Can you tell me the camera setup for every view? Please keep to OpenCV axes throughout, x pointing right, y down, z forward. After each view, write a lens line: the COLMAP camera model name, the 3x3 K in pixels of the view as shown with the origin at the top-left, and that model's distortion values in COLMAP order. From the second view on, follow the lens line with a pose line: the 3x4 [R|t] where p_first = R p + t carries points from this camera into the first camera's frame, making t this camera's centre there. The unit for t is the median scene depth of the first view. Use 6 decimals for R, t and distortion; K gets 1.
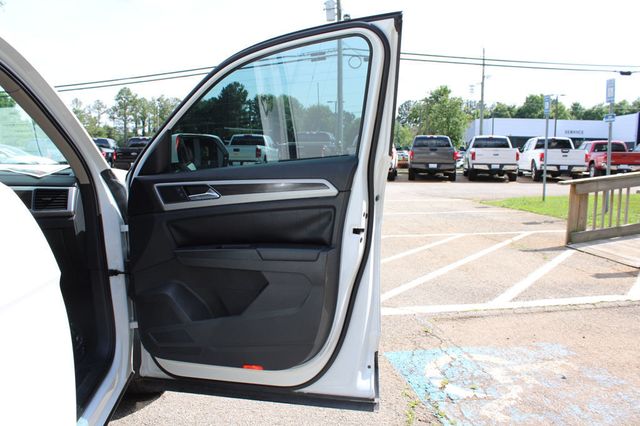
lens RADIAL K [[534.4, 0, 316.5], [0, 534.4, 215.5], [0, 0, 1]] dist [-0.170617, 0.153037]
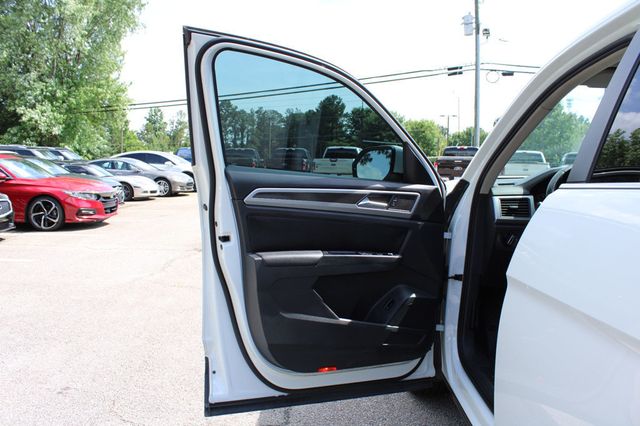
lens RADIAL K [[534.4, 0, 316.5], [0, 534.4, 215.5], [0, 0, 1]] dist [-0.170617, 0.153037]
pose [[0.986930, 0.028407, -0.158626, -0.091654], [-0.032225, 0.999248, -0.021549, 0.002260], [0.157895, 0.026379, 0.987104, -0.014566]]
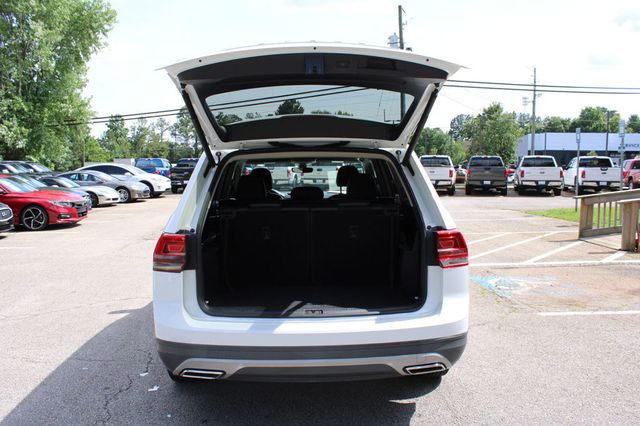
lens RADIAL K [[534.4, 0, 316.5], [0, 534.4, 215.5], [0, 0, 1]] dist [-0.170617, 0.153037]
pose [[0.995493, 0.002574, -0.094803, -0.031516], [-0.005031, 0.999657, -0.025692, 0.007455], [0.094704, 0.026053, 0.995164, -0.132150]]
